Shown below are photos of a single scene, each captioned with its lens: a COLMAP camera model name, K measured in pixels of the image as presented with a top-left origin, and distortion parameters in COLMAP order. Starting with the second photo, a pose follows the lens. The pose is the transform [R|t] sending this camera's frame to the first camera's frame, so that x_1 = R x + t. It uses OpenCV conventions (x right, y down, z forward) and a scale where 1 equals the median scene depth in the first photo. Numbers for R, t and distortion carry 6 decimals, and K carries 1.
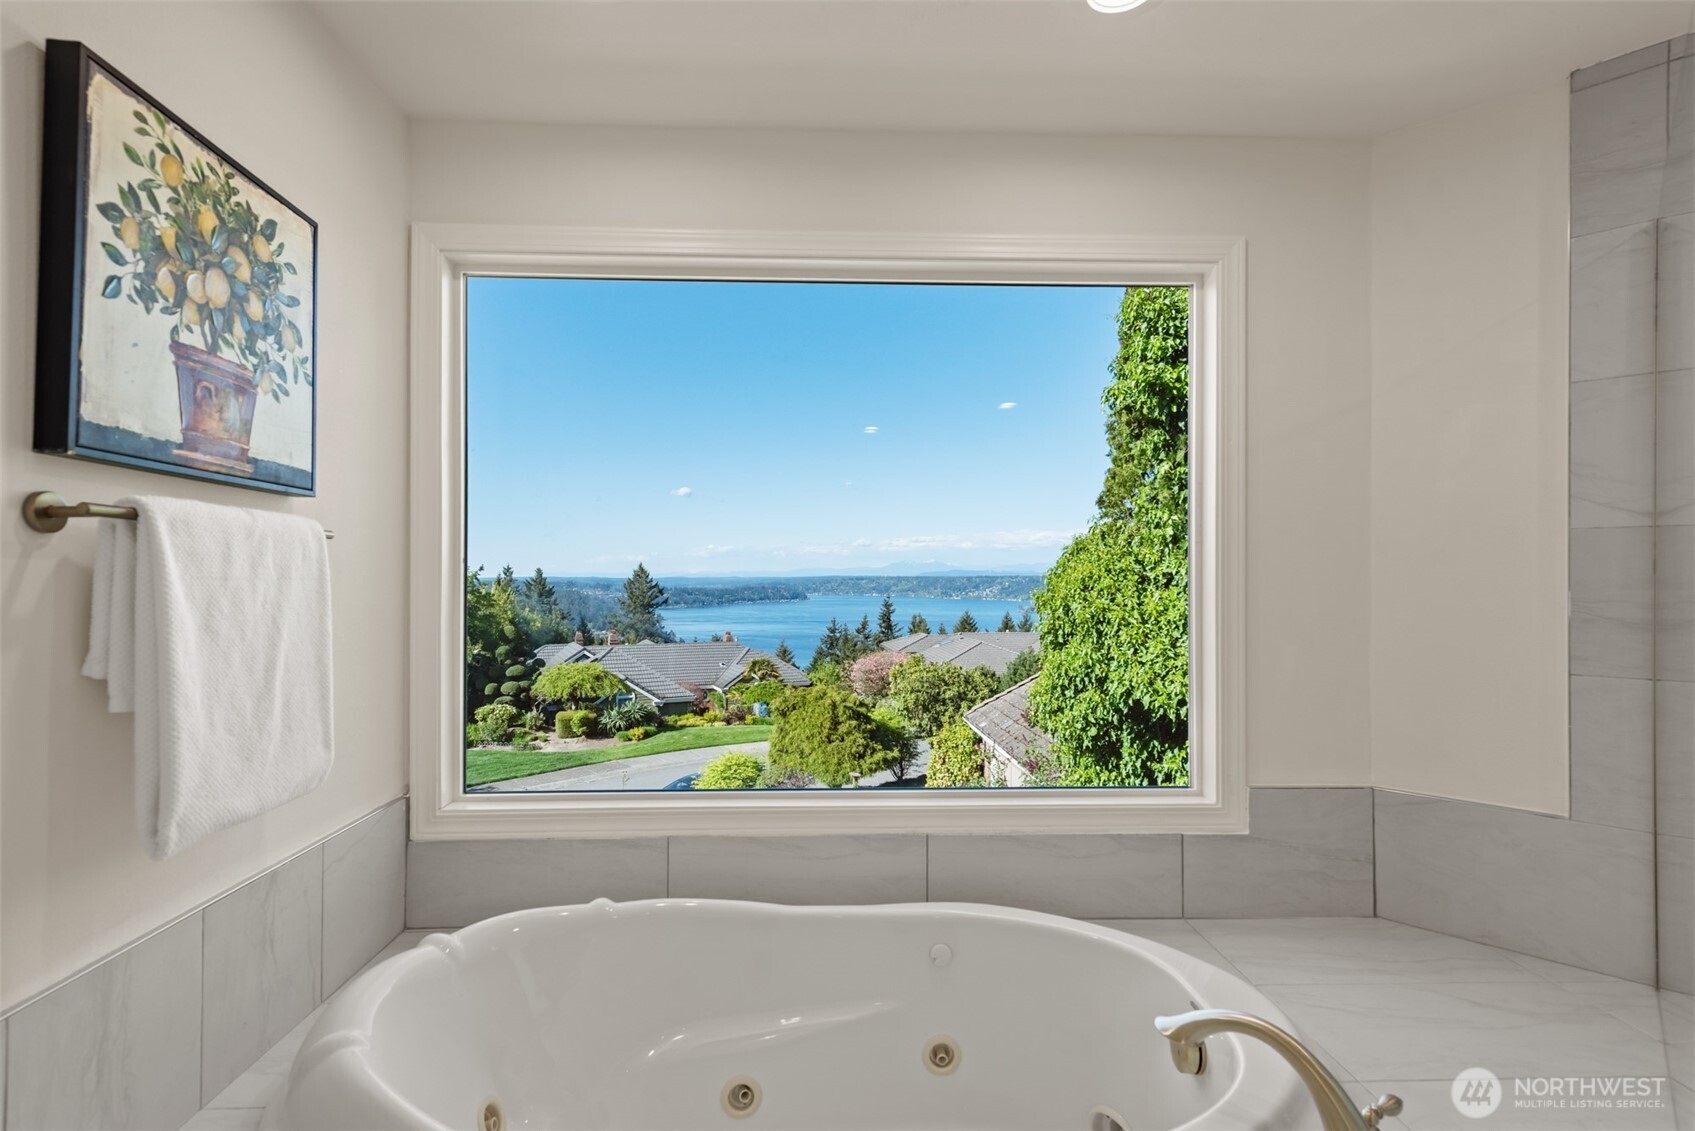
lens RADIAL K [[815.1, 0, 842.5], [0, 815.1, 577.7], [0, 0, 1]] dist [0.002263, -0.000617]
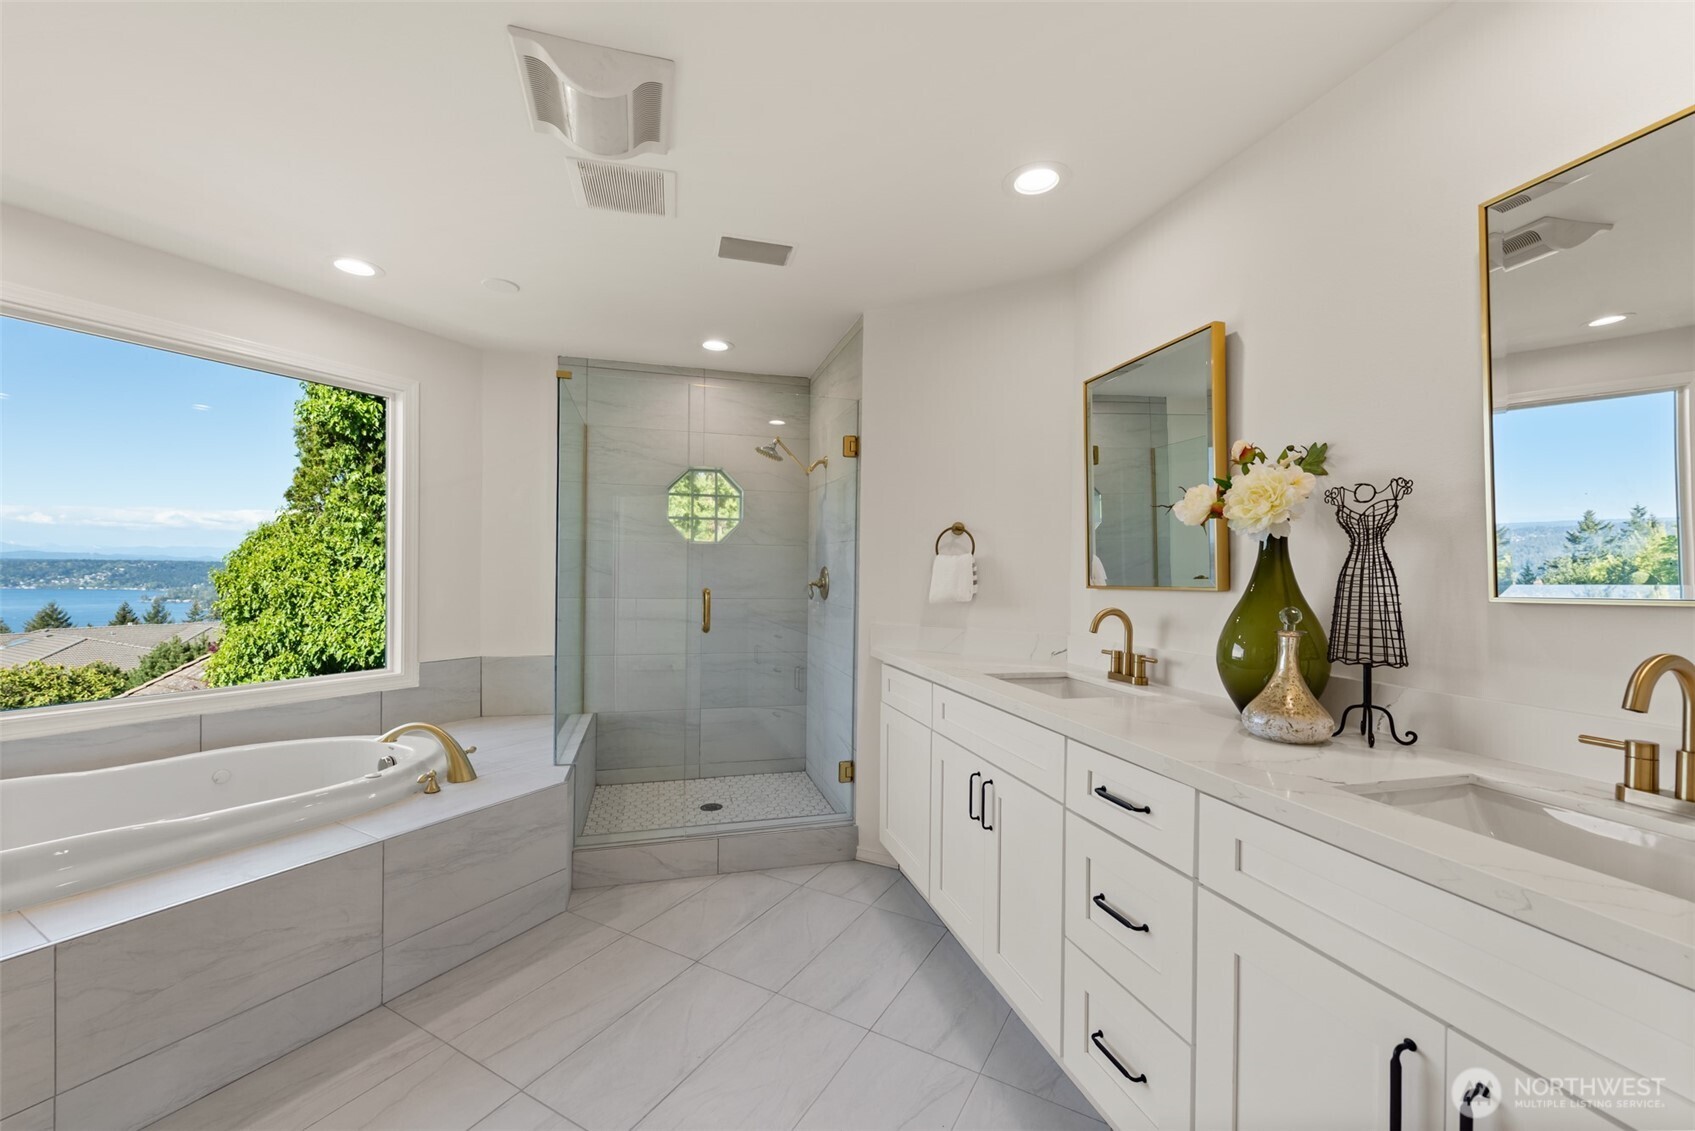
lens RADIAL K [[677.7, 0, 846.6], [0, 677.7, 577.6], [0, 0, 1]] dist [0.002018, 0.000182]
pose [[0.525787, -0.001531, 0.850615, -0.108145], [-0.012343, 0.999879, 0.009429, 0.006630], [-0.850527, -0.015456, 0.525705, -0.226006]]
